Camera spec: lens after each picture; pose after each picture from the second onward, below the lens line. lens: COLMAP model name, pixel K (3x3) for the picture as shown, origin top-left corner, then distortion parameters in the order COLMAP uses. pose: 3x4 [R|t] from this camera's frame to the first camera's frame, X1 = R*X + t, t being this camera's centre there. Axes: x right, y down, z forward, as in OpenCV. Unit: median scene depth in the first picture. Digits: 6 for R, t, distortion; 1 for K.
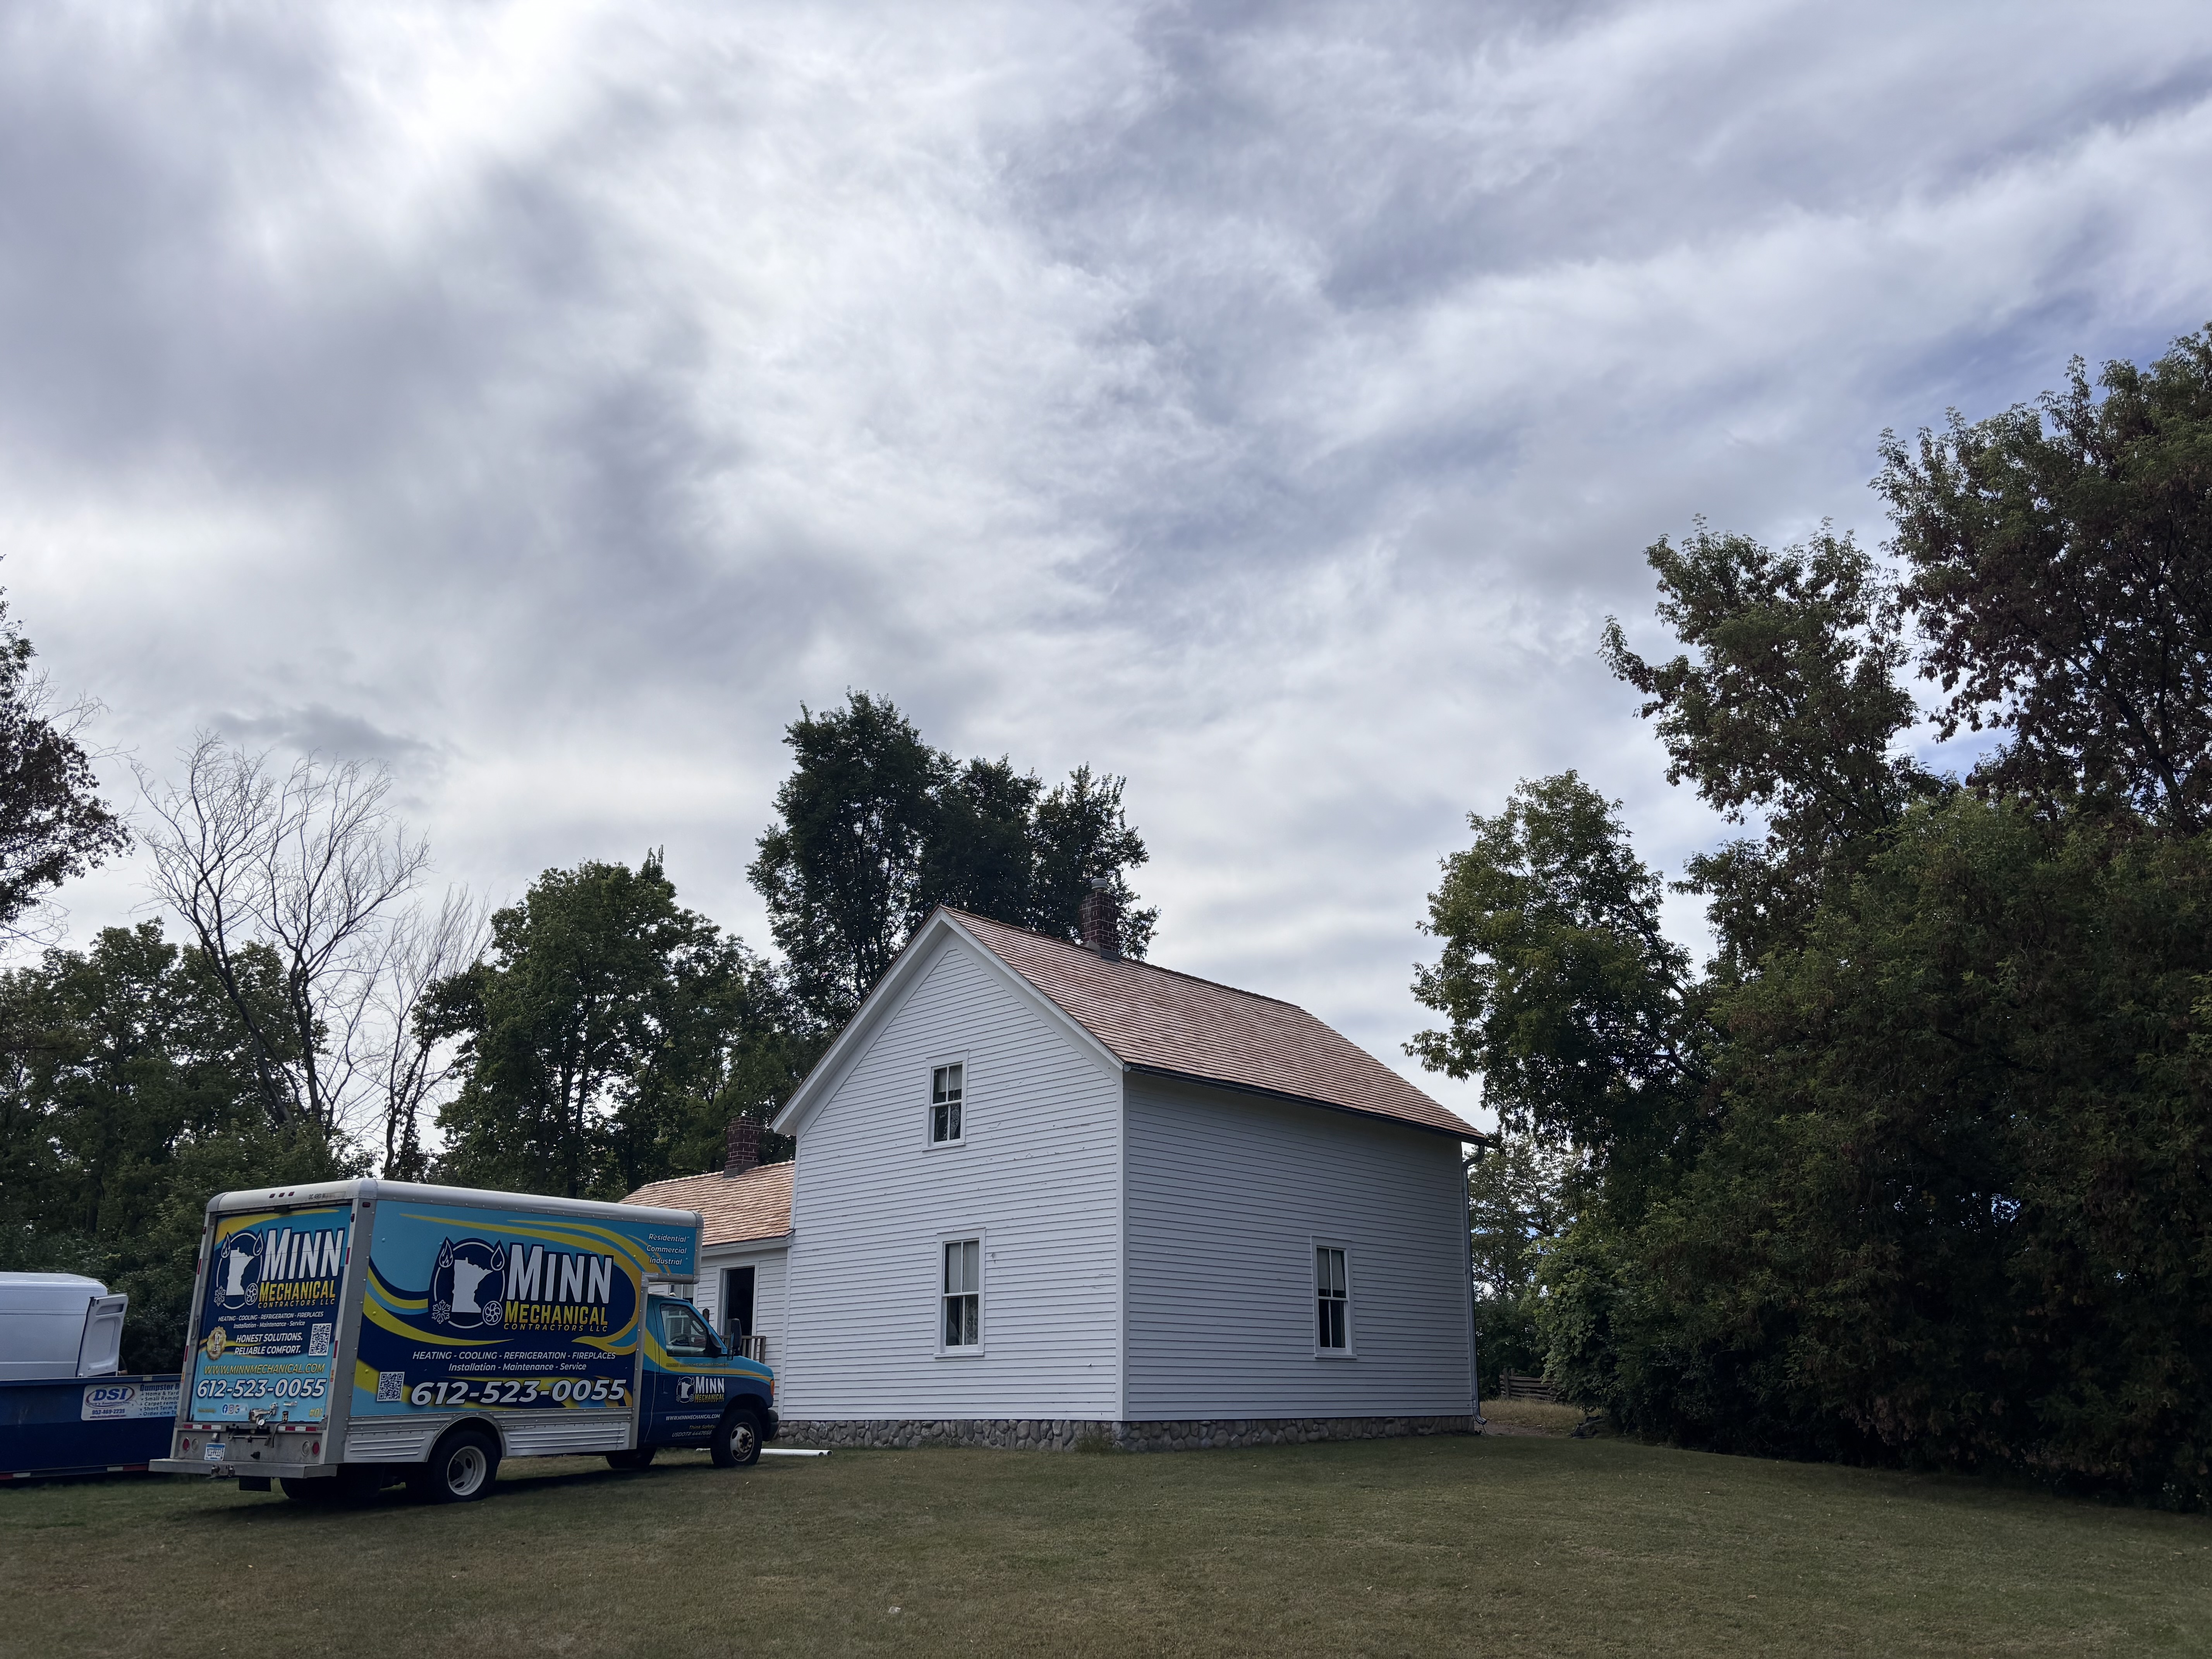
lens RADIAL K [[1543.1, 0, 1106.0], [0, 1543.1, 829.5], [0, 0, 1]] dist [0.034699, -0.042564]
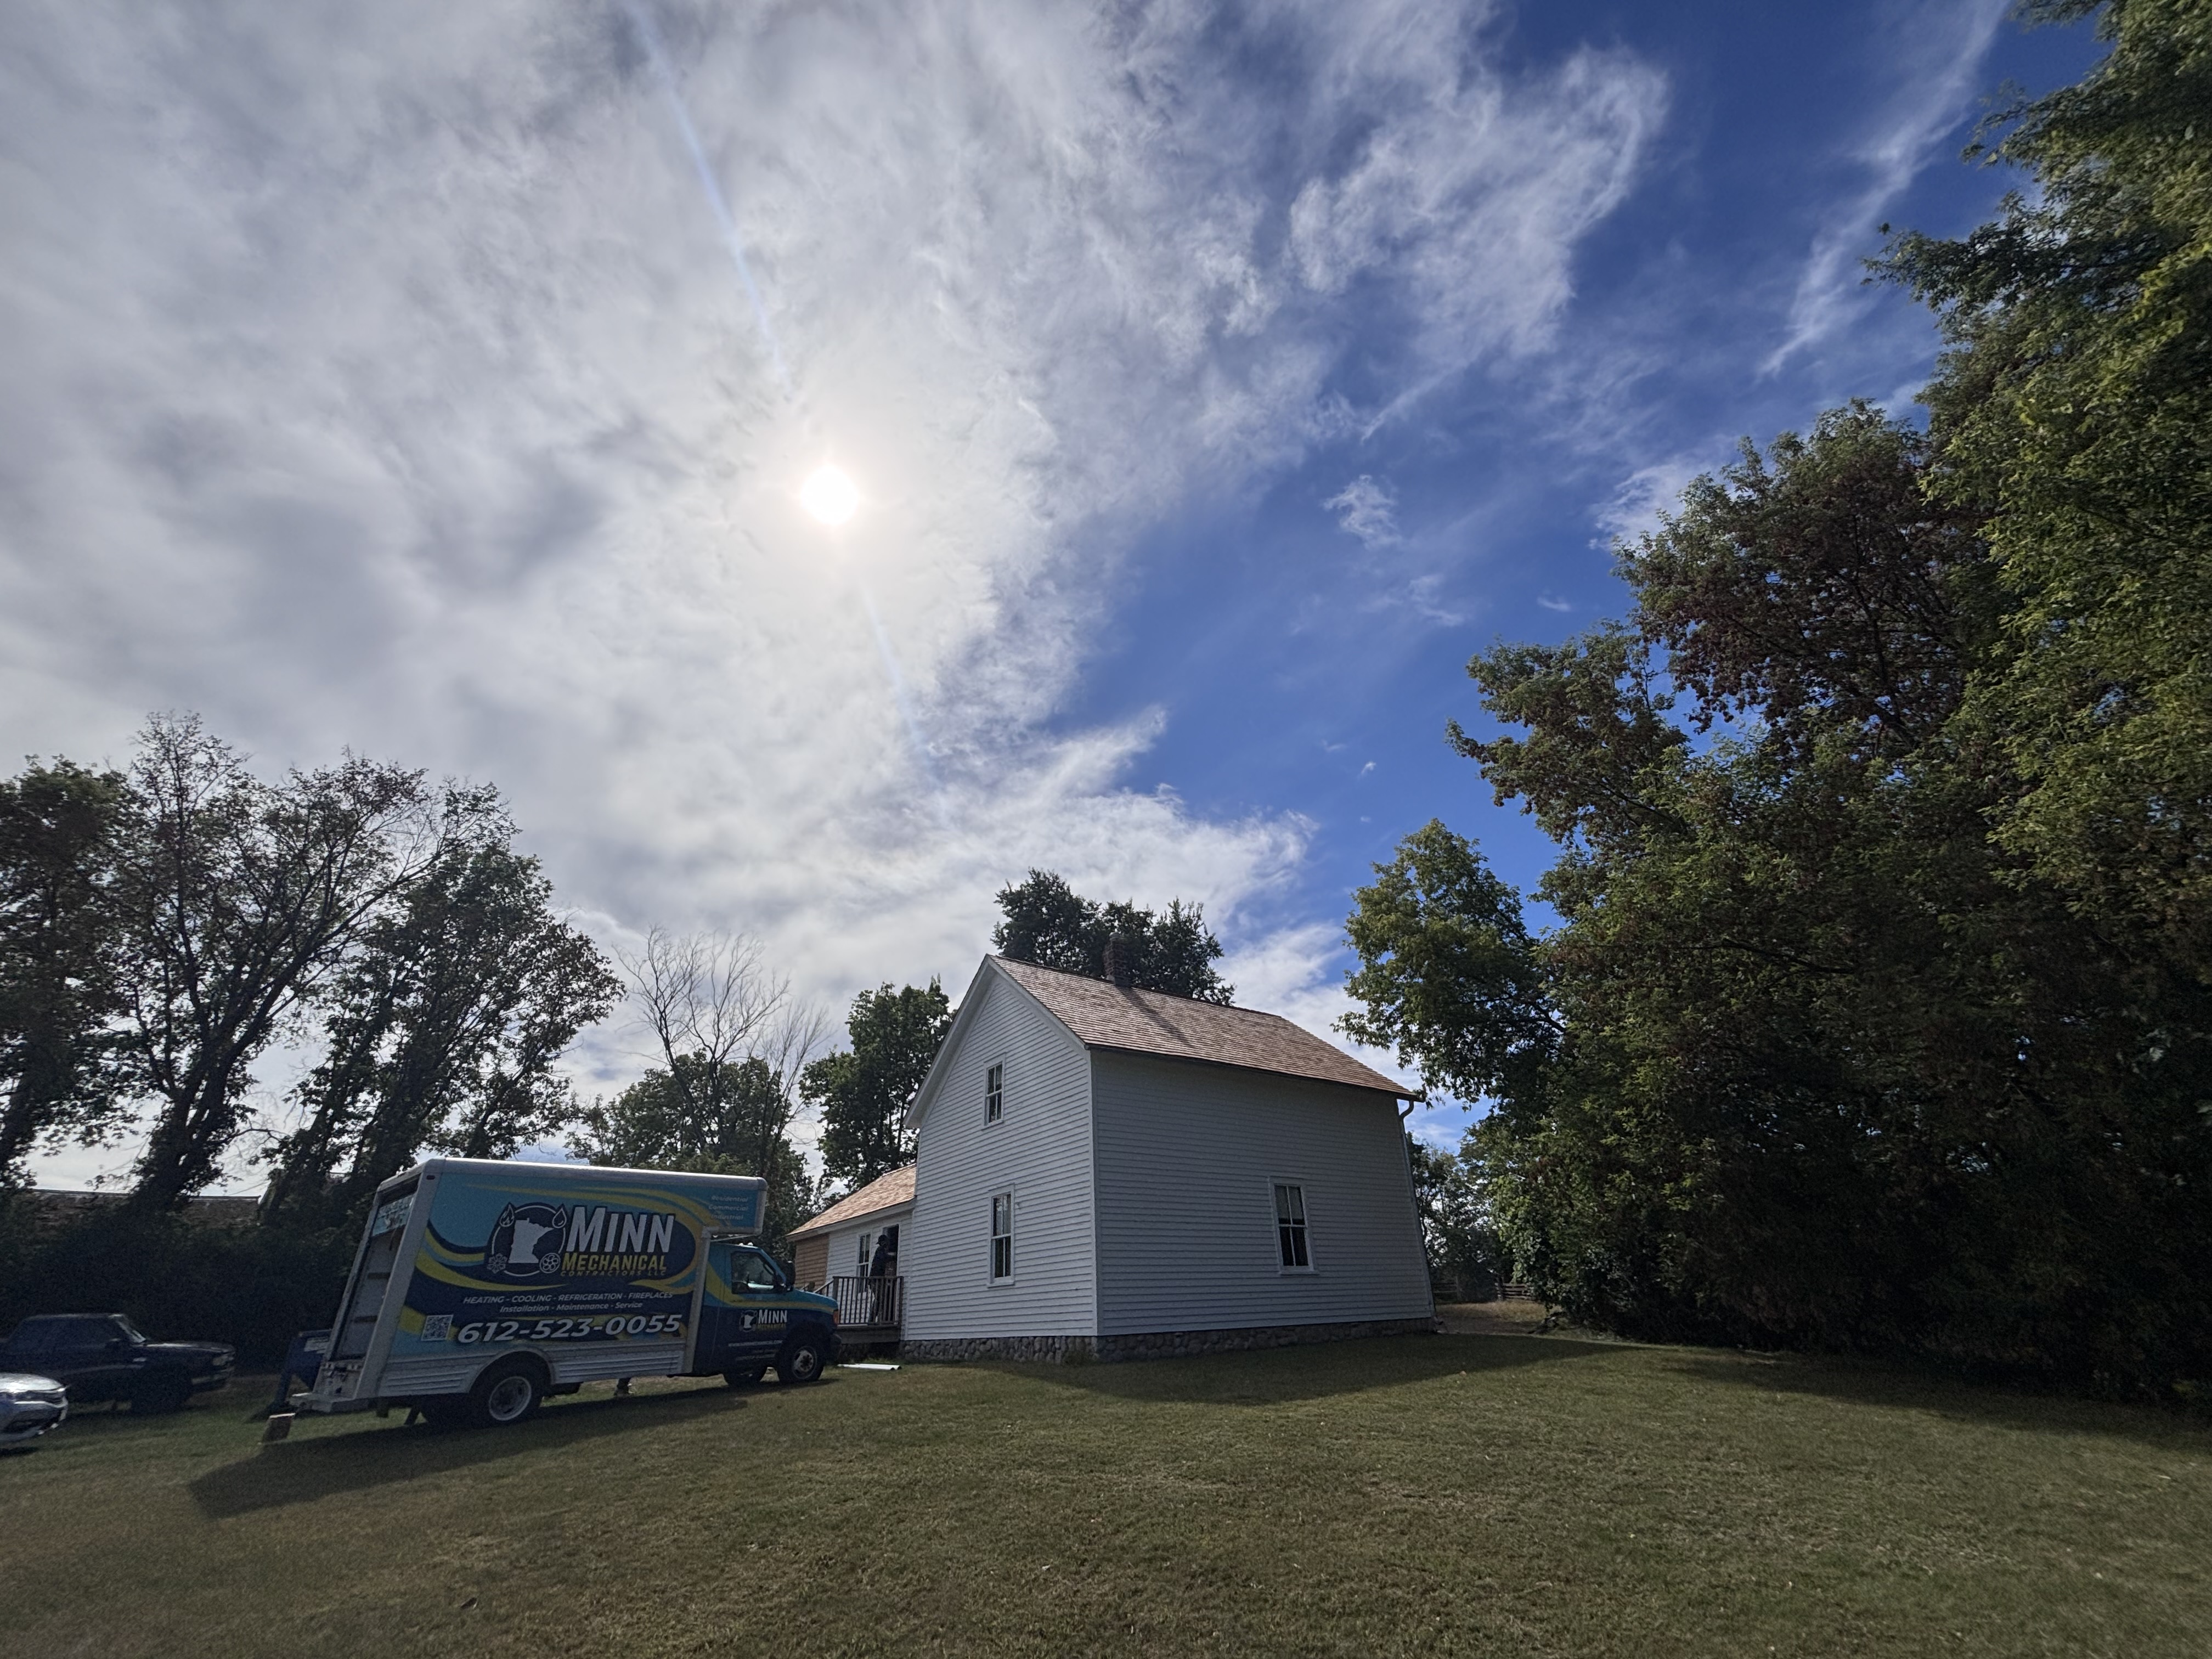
lens RADIAL K [[843.9, 0, 1106.0], [0, 843.9, 829.5], [0, 0, 1]] dist [-0.003190, -0.000283]
pose [[0.979757, -0.126293, -0.155324, 0.154105], [0.098429, 0.979533, -0.175578, 0.092690], [0.174319, 0.156735, 0.972135, 0.251416]]
